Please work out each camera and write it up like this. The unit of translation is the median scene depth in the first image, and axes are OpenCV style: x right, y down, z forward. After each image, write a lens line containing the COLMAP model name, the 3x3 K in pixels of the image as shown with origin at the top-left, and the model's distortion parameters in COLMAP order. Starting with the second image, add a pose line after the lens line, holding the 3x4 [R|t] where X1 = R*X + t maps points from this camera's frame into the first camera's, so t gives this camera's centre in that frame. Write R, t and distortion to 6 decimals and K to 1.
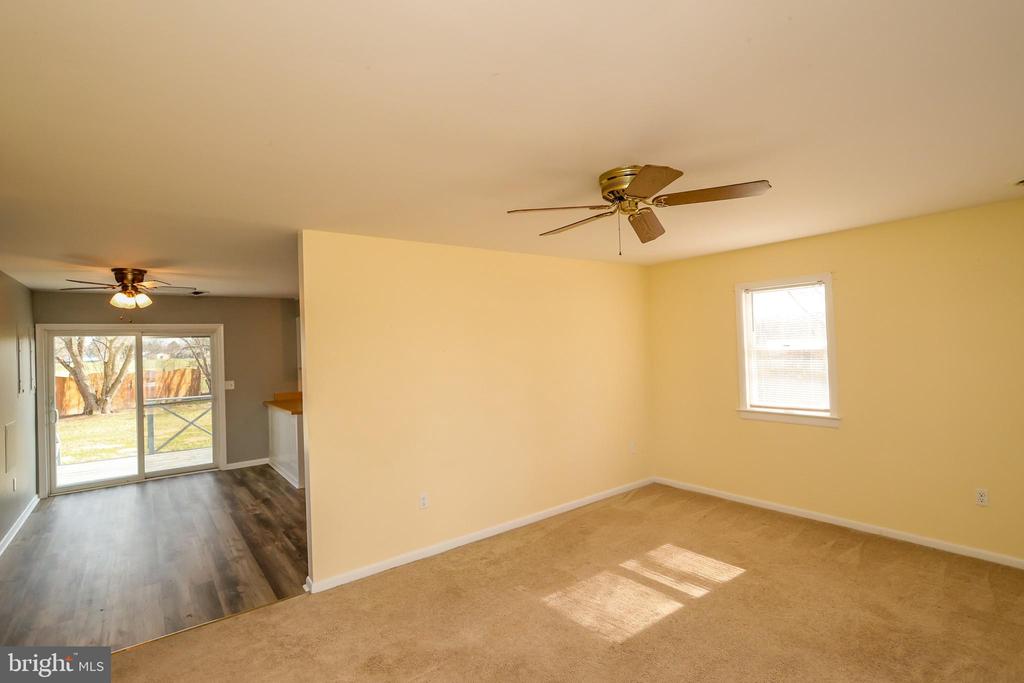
lens RADIAL K [[485.4, 0, 512.0], [0, 485.4, 341.5], [0, 0, 1]] dist [0.000562, -0.000470]
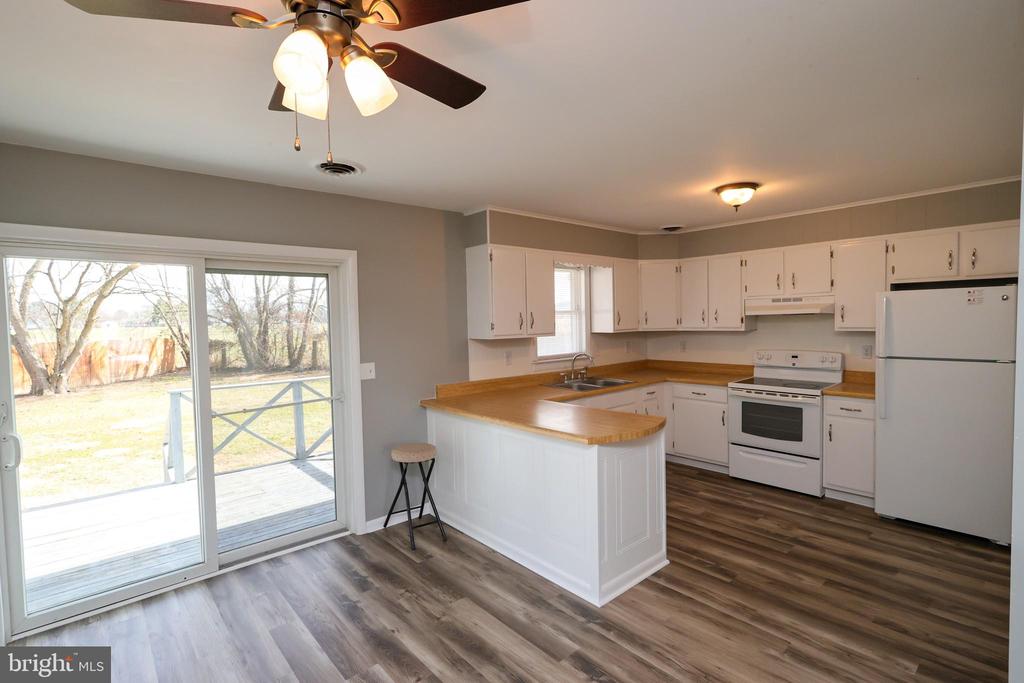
lens RADIAL K [[485.4, 0, 512.0], [0, 485.4, 341.5], [0, 0, 1]] dist [0.000562, -0.000470]
pose [[0.997404, 0.008429, 0.071513, -0.470977], [-0.012469, 0.998340, 0.056232, 0.027360], [-0.070920, -0.056978, 0.995853, 0.481776]]
